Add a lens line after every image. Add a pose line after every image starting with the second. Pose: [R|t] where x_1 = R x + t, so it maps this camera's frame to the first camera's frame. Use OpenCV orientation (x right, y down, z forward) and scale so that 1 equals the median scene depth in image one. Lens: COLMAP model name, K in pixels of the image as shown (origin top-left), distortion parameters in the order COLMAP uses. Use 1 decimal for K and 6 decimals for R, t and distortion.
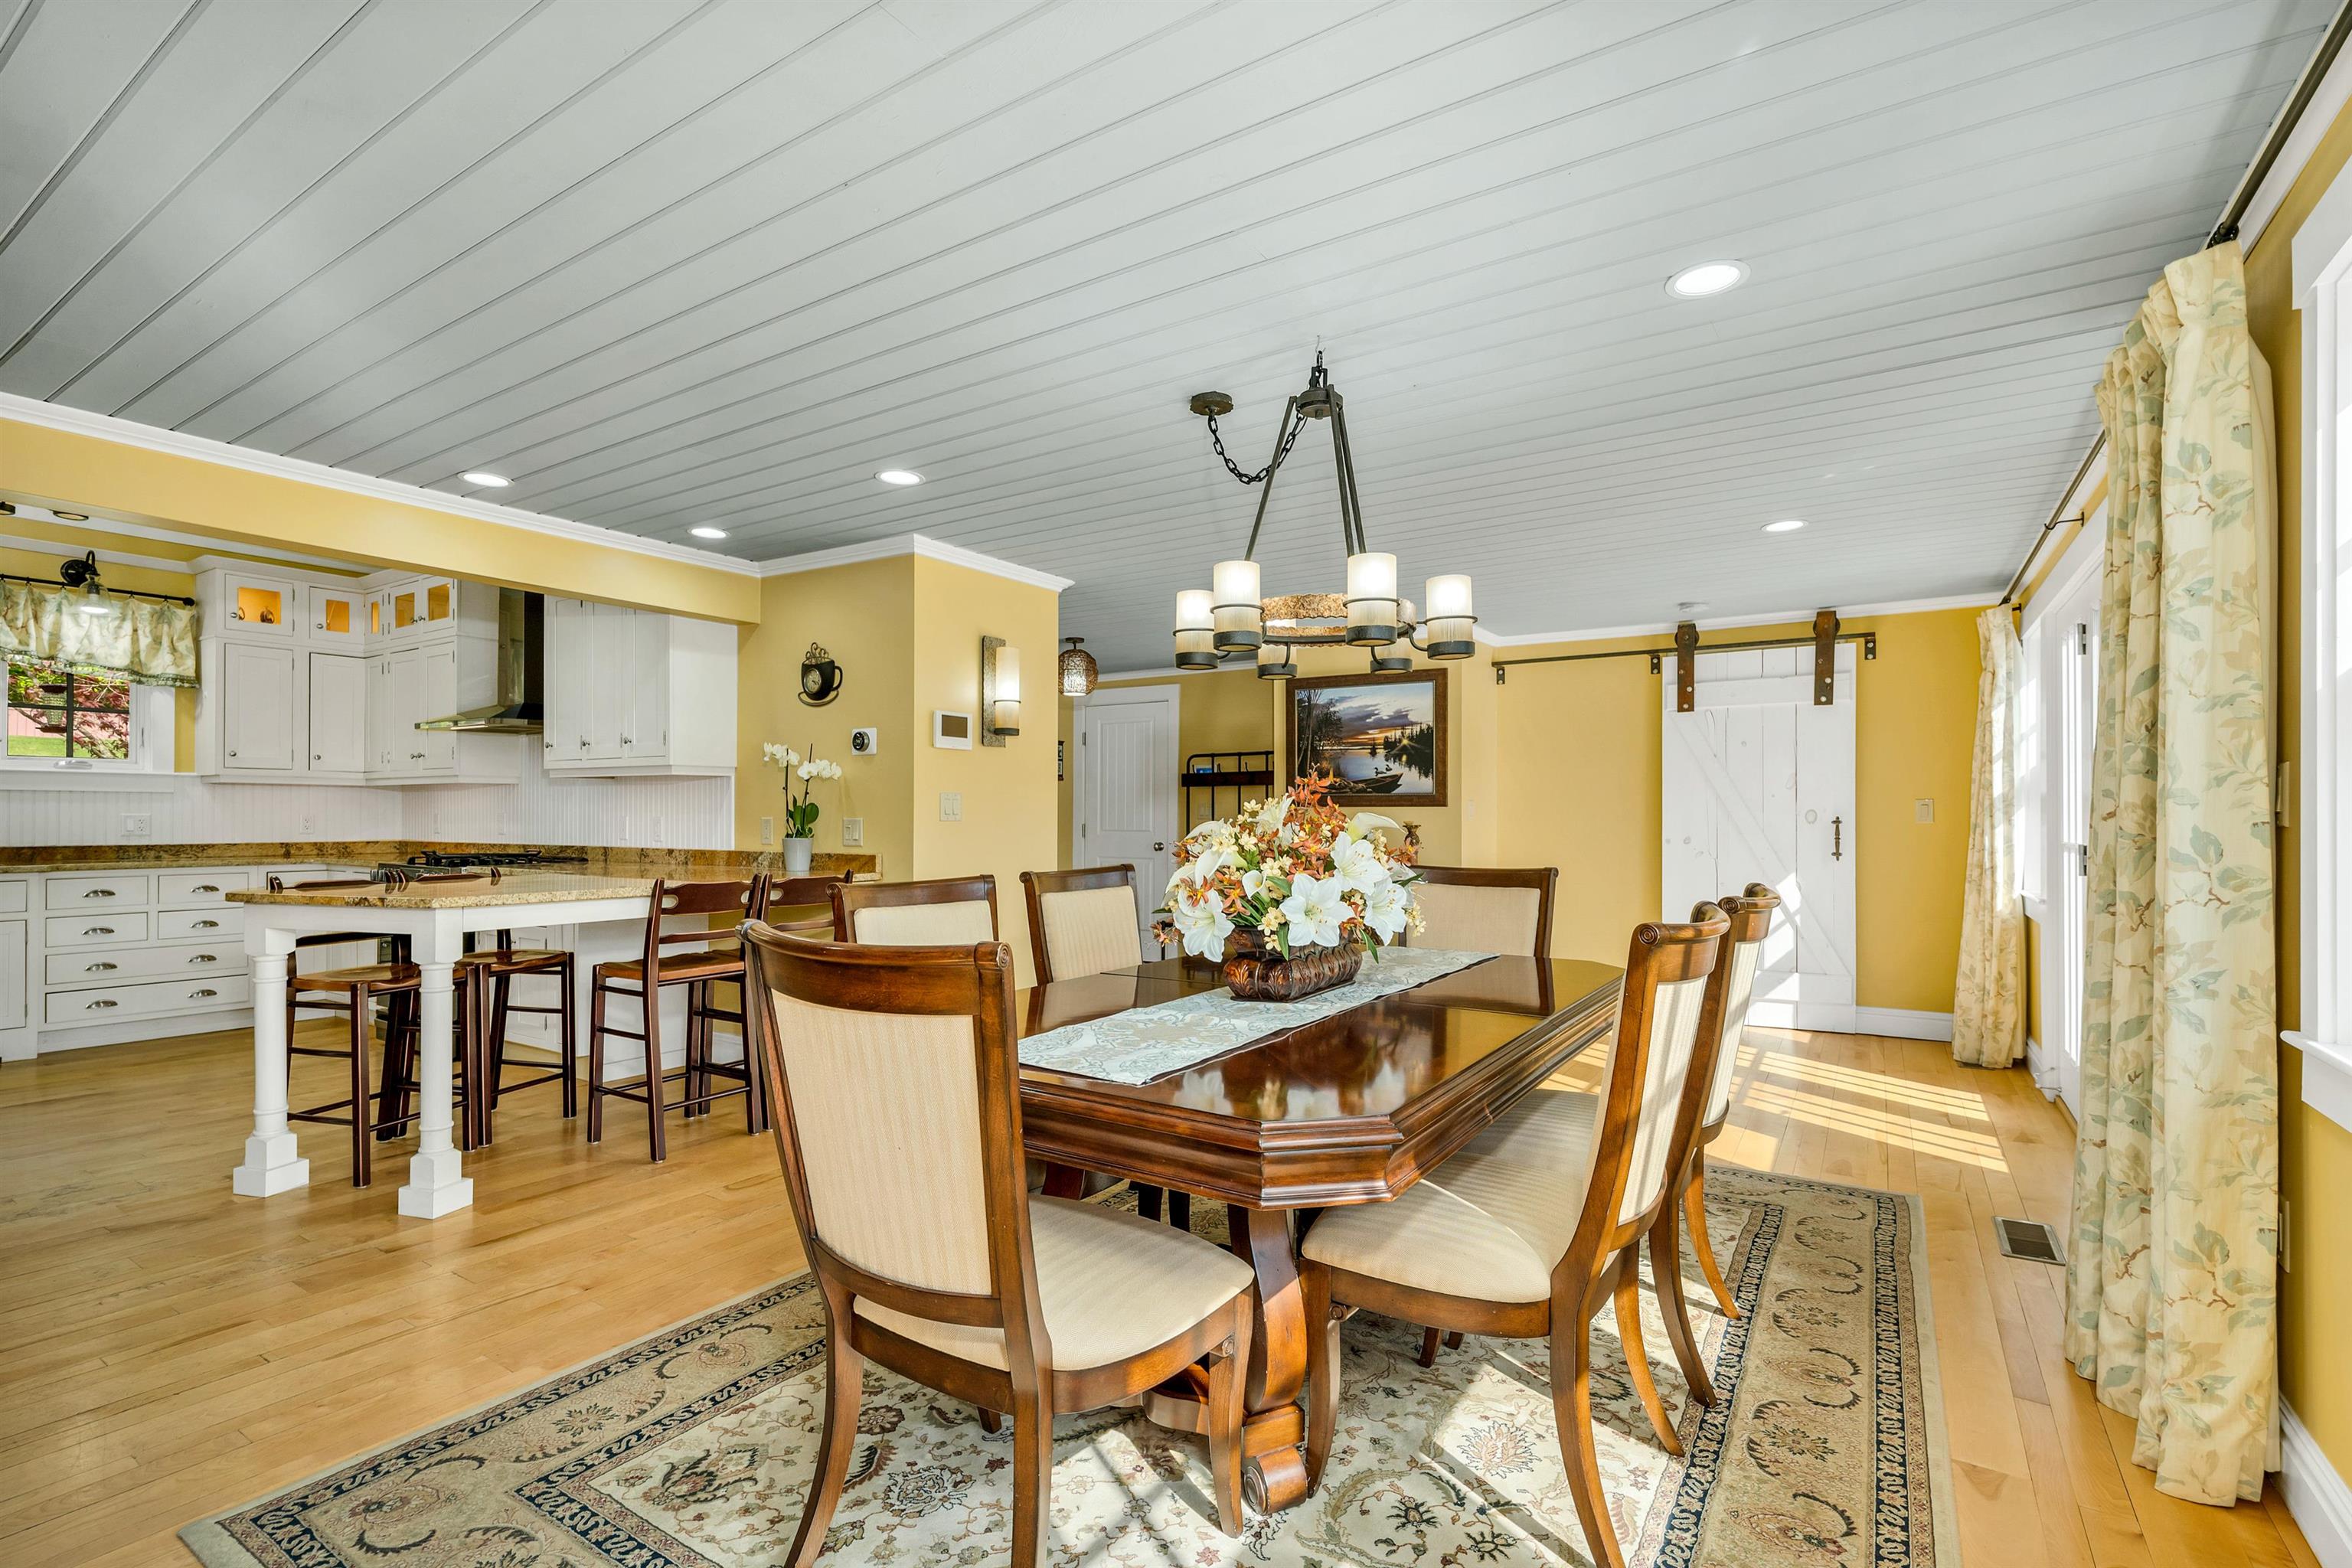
lens RADIAL K [[1090.2, 0, 1172.2], [0, 1090.2, 804.3], [0, 0, 1]] dist [-0.001359, -0.000188]
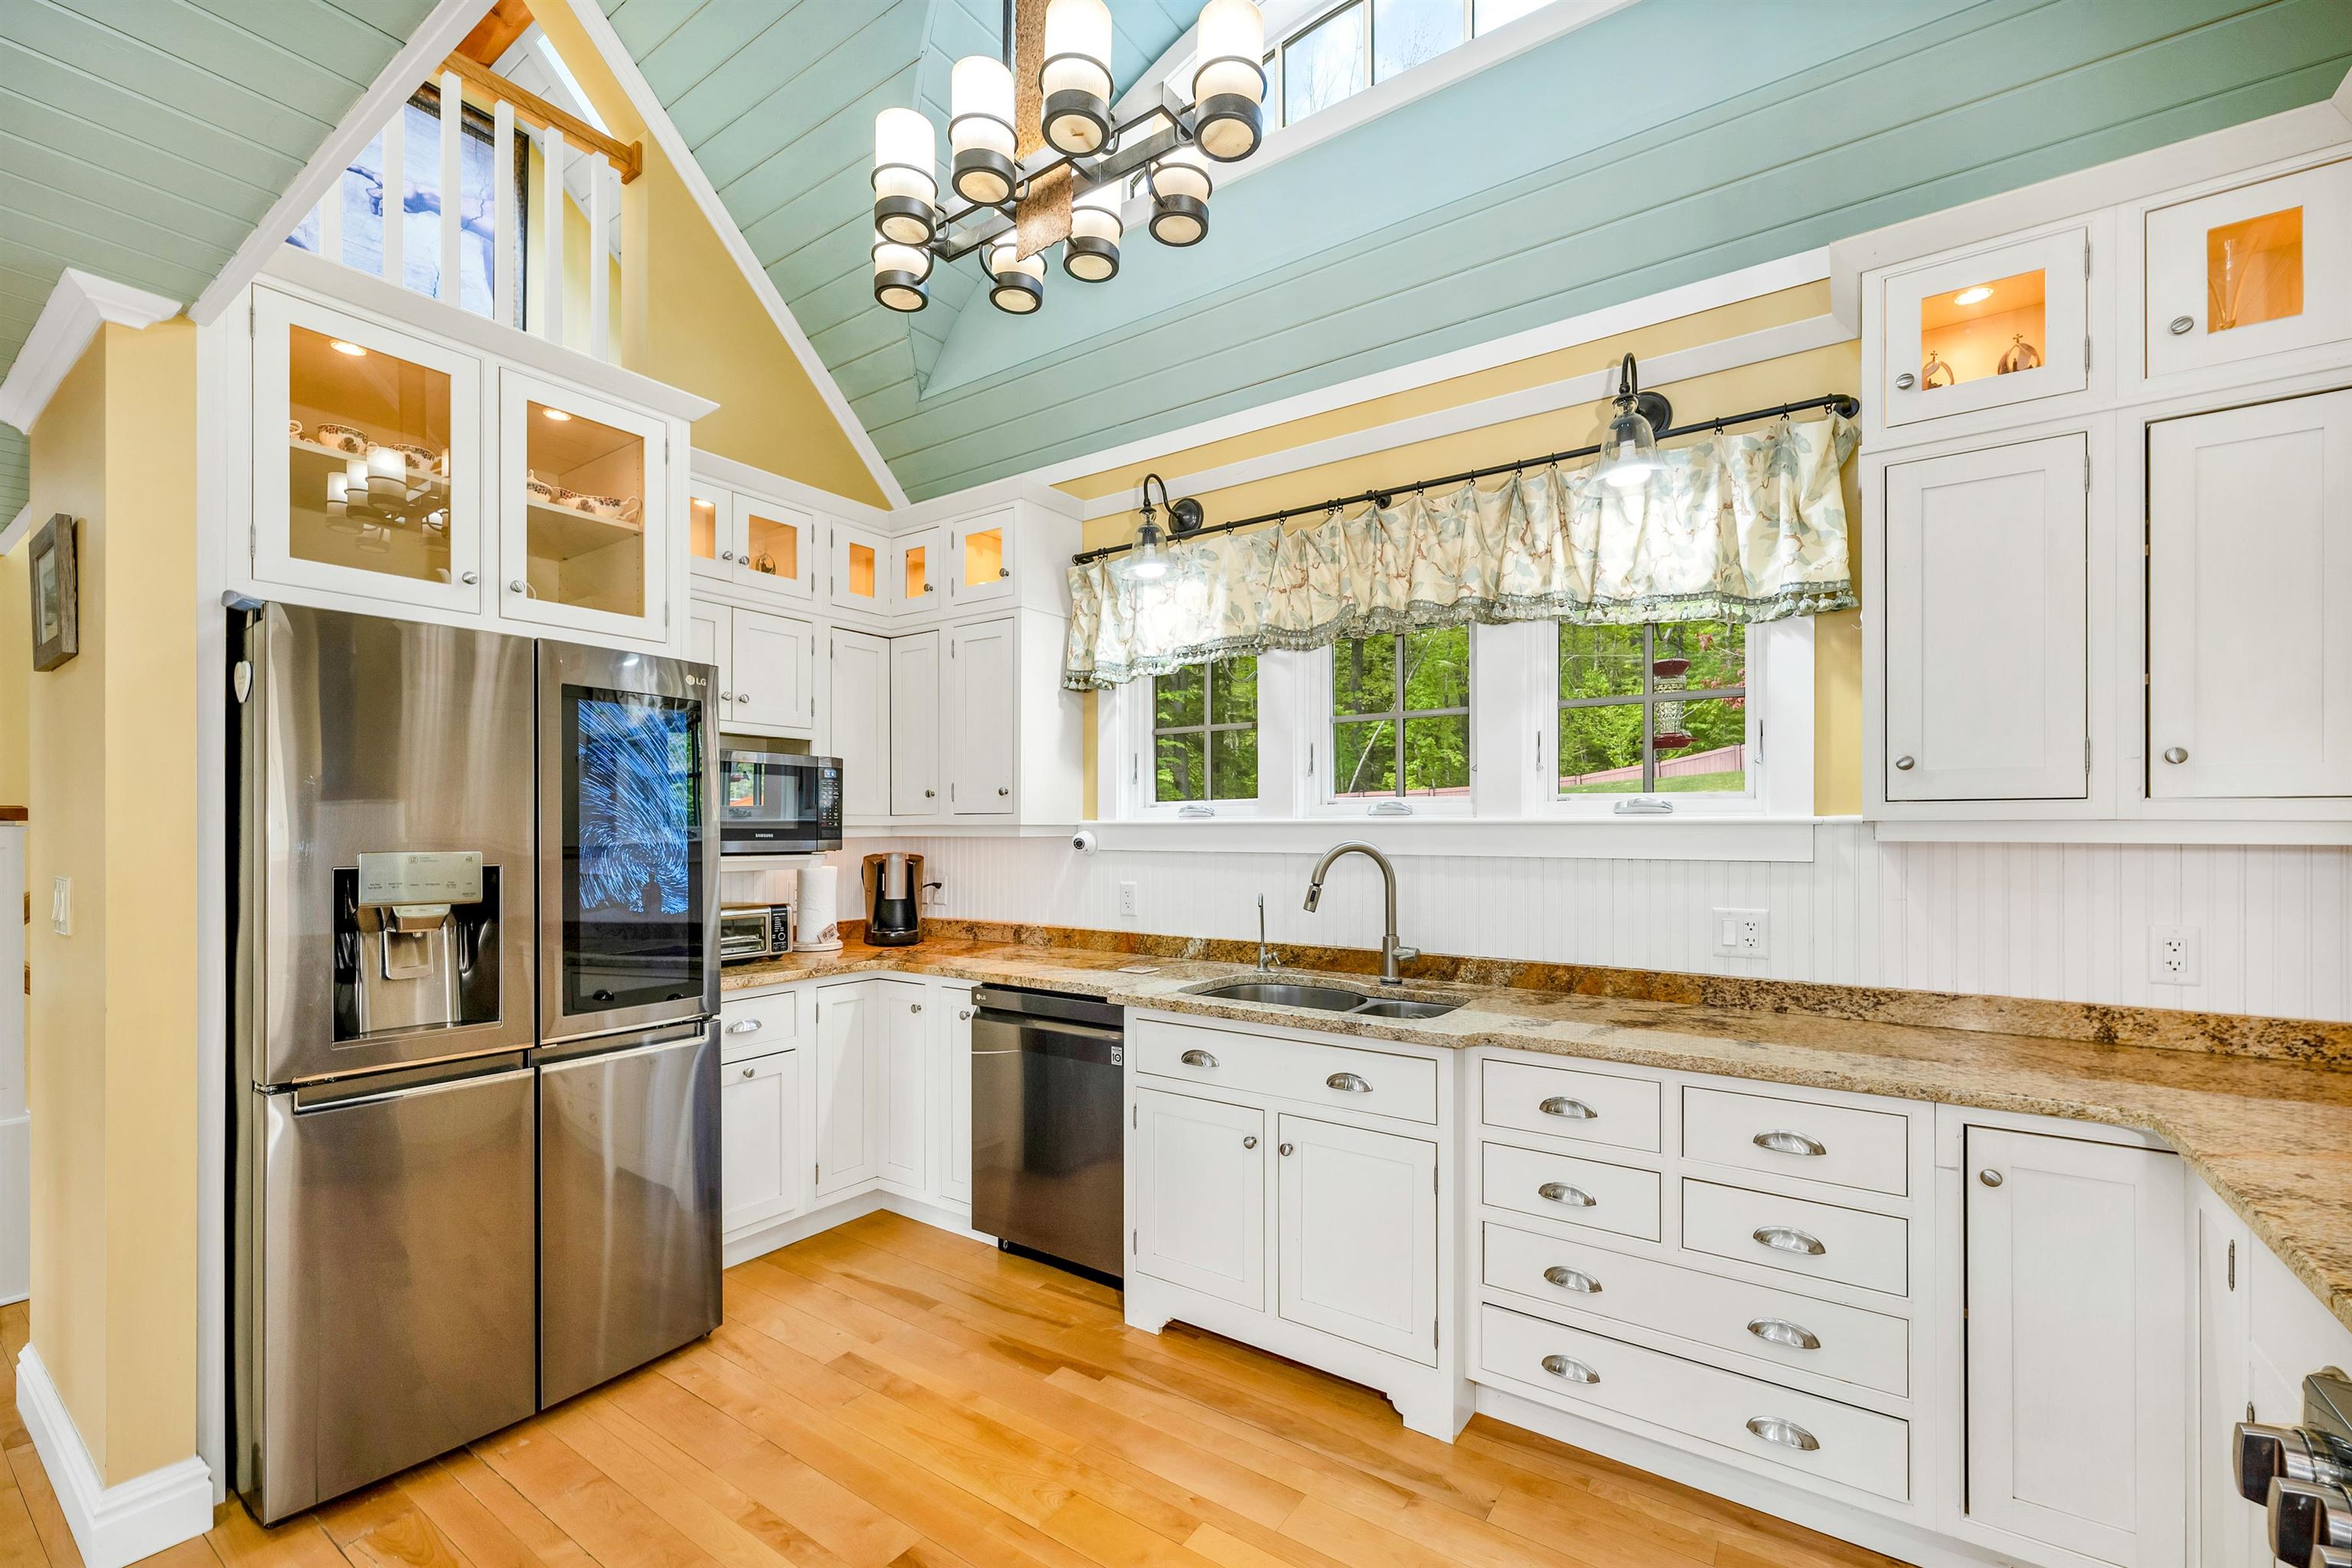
lens RADIAL K [[987.5, 0, 1177.1], [0, 987.5, 829.2], [0, 0, 1]] dist [0.004593, 0.000405]
pose [[-0.019671, -0.001948, -0.999805, -0.527673], [0.012544, 0.999919, -0.002195, -0.026459], [0.999728, -0.012585, -0.019645, 0.764746]]
